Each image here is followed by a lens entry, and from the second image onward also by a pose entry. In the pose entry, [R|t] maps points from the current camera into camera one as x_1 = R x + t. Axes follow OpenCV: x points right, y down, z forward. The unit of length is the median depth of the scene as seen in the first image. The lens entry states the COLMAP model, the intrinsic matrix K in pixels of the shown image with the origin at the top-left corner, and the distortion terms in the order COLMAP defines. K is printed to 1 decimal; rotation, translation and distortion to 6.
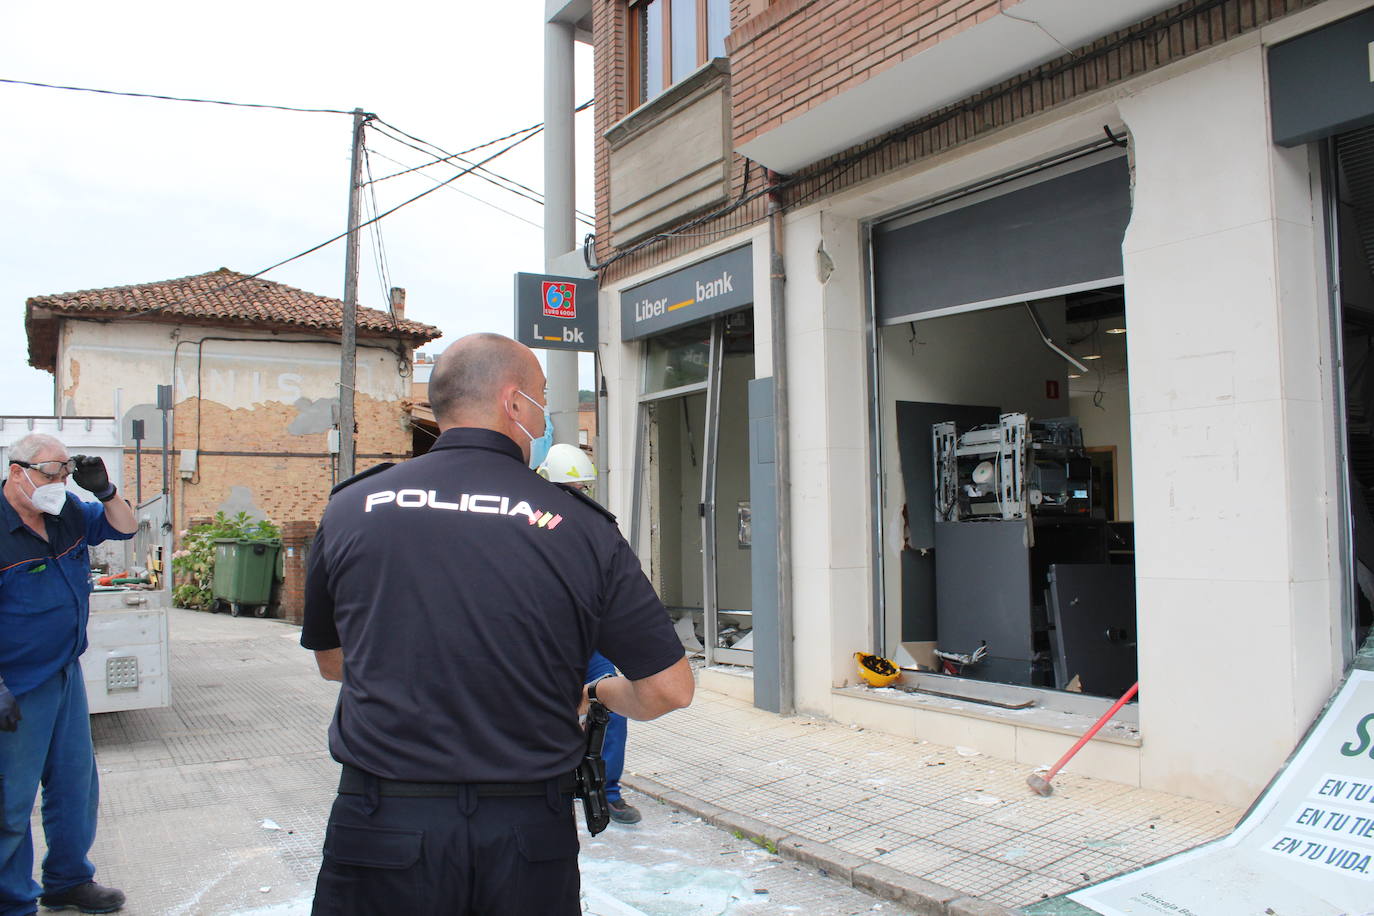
lens RADIAL K [[1130.1, 0, 688.7], [0, 1130.1, 467.7], [0, 0, 1]] dist [-0.164638, 0.146393]
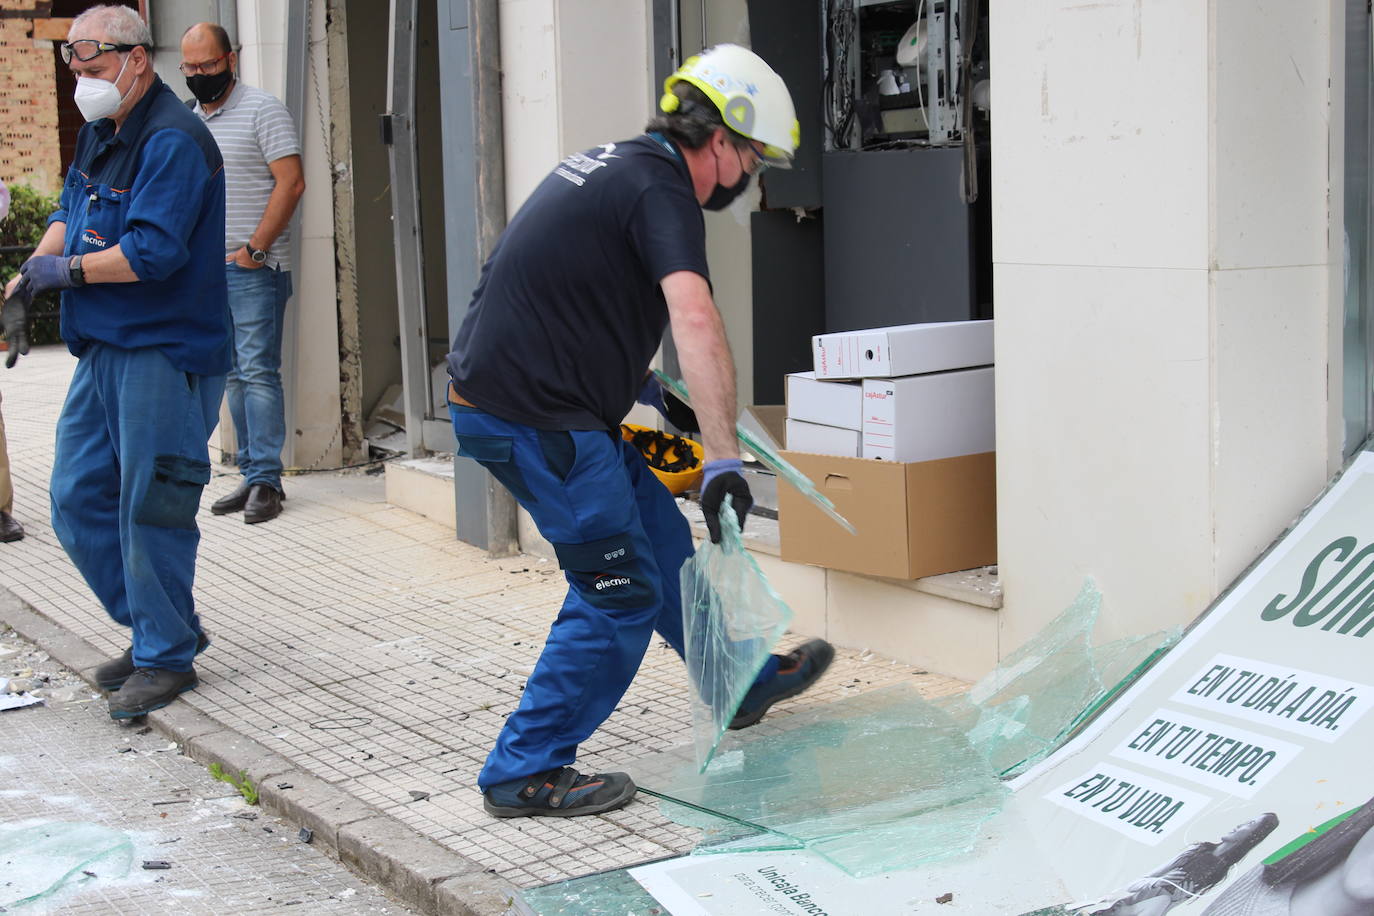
lens RADIAL K [[2616.6, 0, 695.4], [0, 2616.6, 460.0], [0, 0, 1]] dist [0.069420, 0.000000]
pose [[0.997905, -0.002937, -0.064629, 0.226203], [0.013343, 0.986836, 0.161175, -0.001375], [0.063305, -0.161699, 0.984808, -0.098949]]
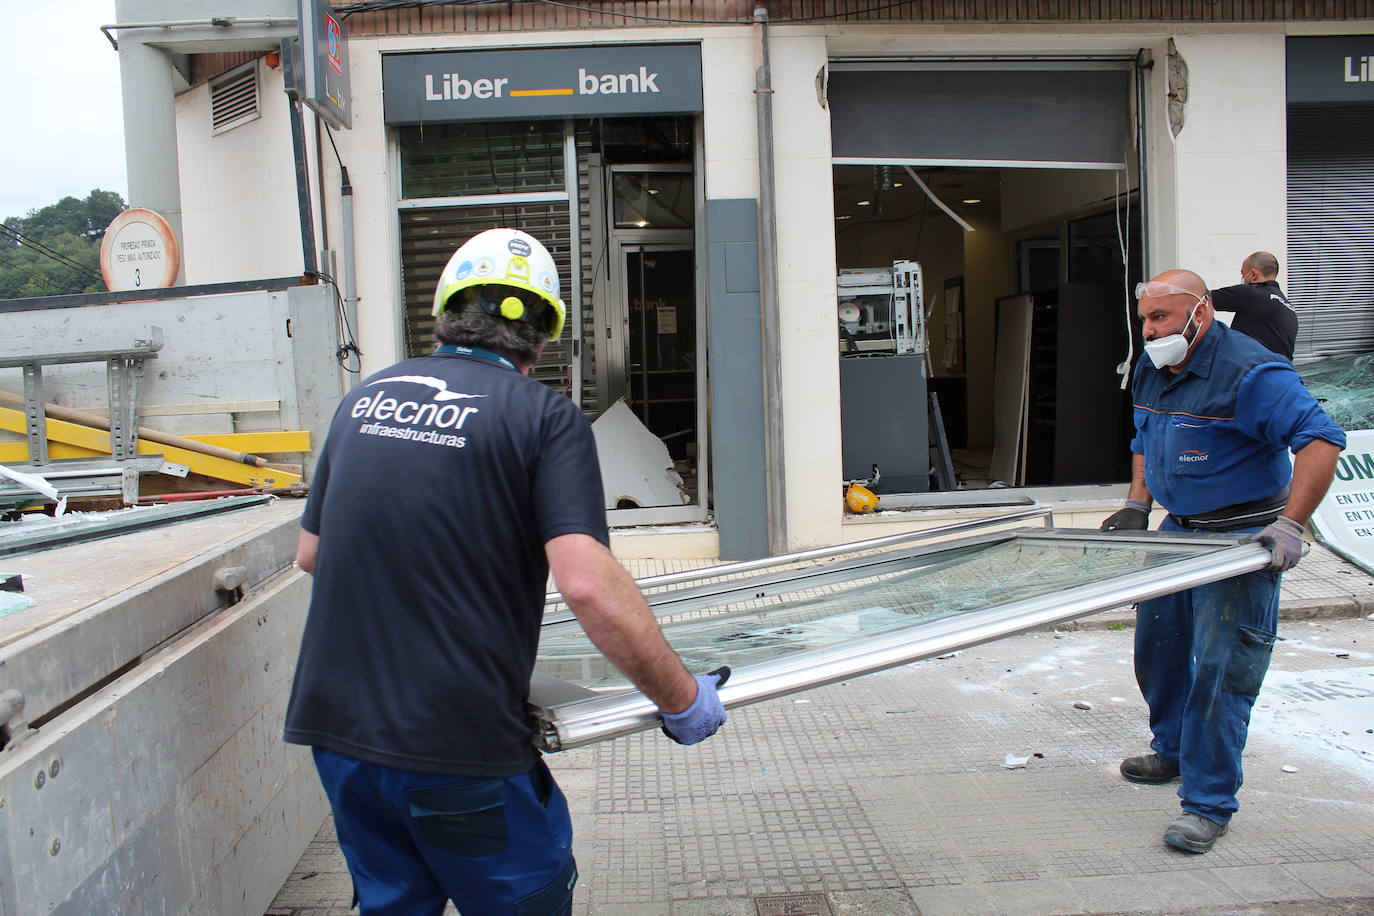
lens RADIAL K [[1130.1, 0, 676.1], [0, 1130.1, 464.5], [0, 0, 1]] dist [-0.164638, 0.146393]
pose [[0.483373, -0.074046, 0.872277, -0.730686], [-0.012415, 0.995736, 0.091406, 0.049999], [-0.875326, -0.055012, 0.480393, 0.573028]]
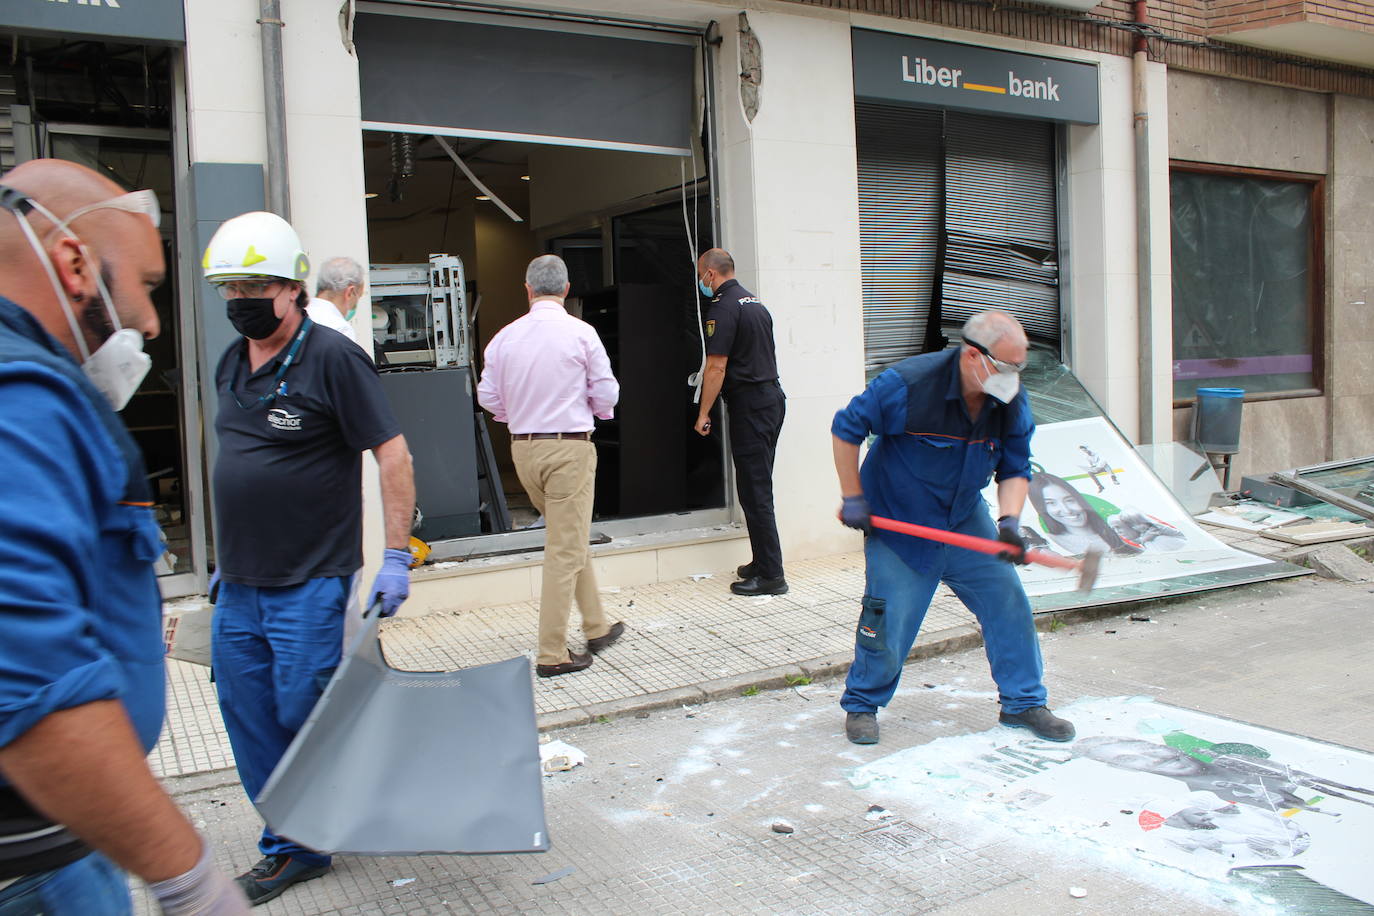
lens RADIAL K [[1126.6, 0, 673.4], [0, 1126.6, 466.2], [0, 0, 1]] dist [-0.154288, 0.115297]
pose [[0.042719, -0.076503, 0.996154, -0.569294], [-0.004594, 0.997038, 0.076768, 0.049321], [-0.999077, -0.007856, 0.042241, 0.678285]]
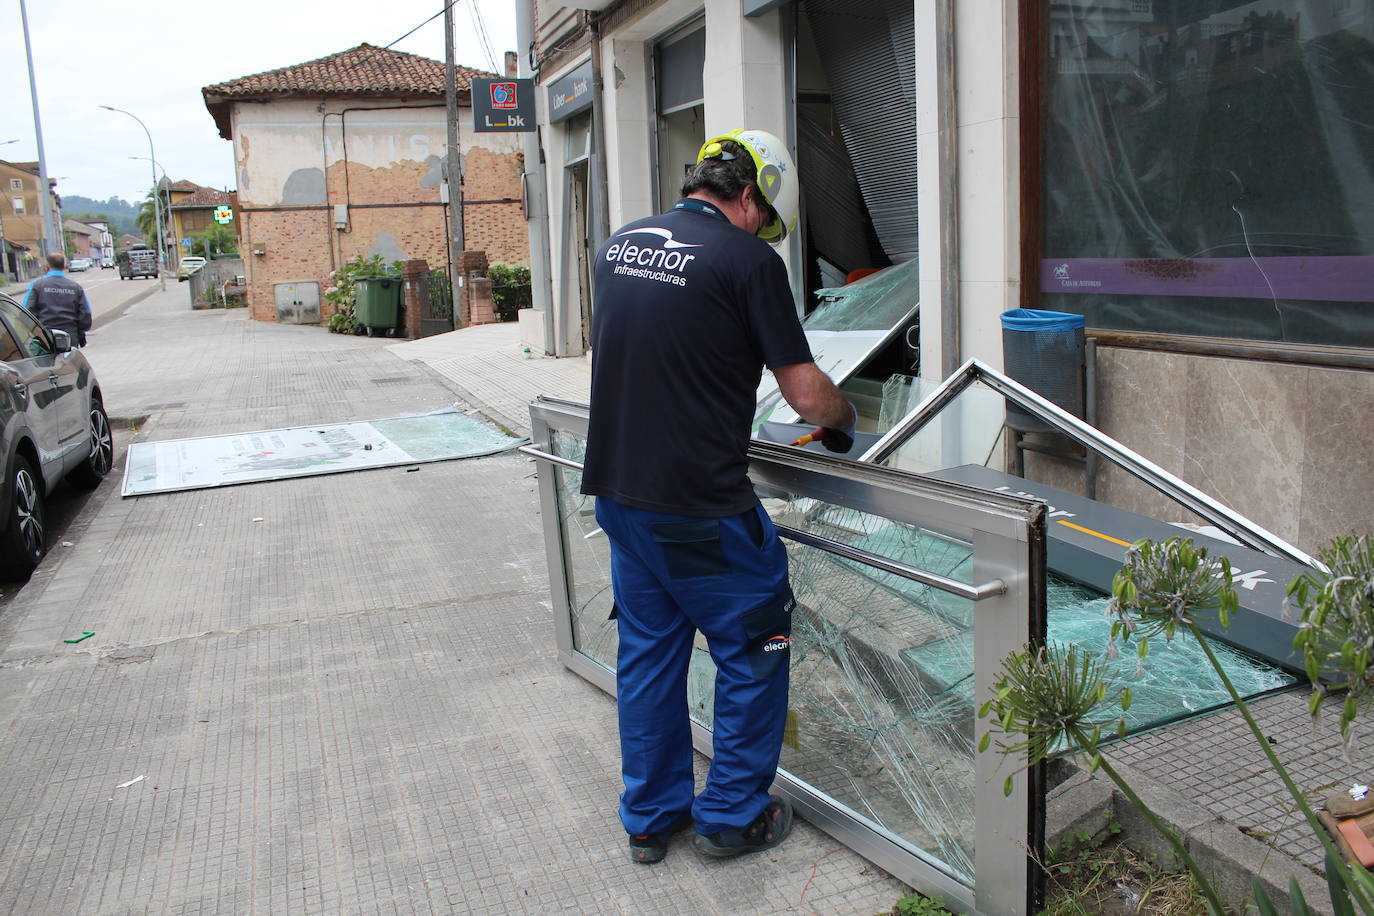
lens RADIAL K [[1130.1, 0, 704.3], [0, 1130.1, 454.1], [0, 0, 1]] dist [-0.164638, 0.146393]
pose [[0.983558, 0.006420, -0.180478, 0.455050], [0.034384, 0.974430, 0.222044, -0.014449], [0.177289, -0.224599, 0.958188, -0.451522]]
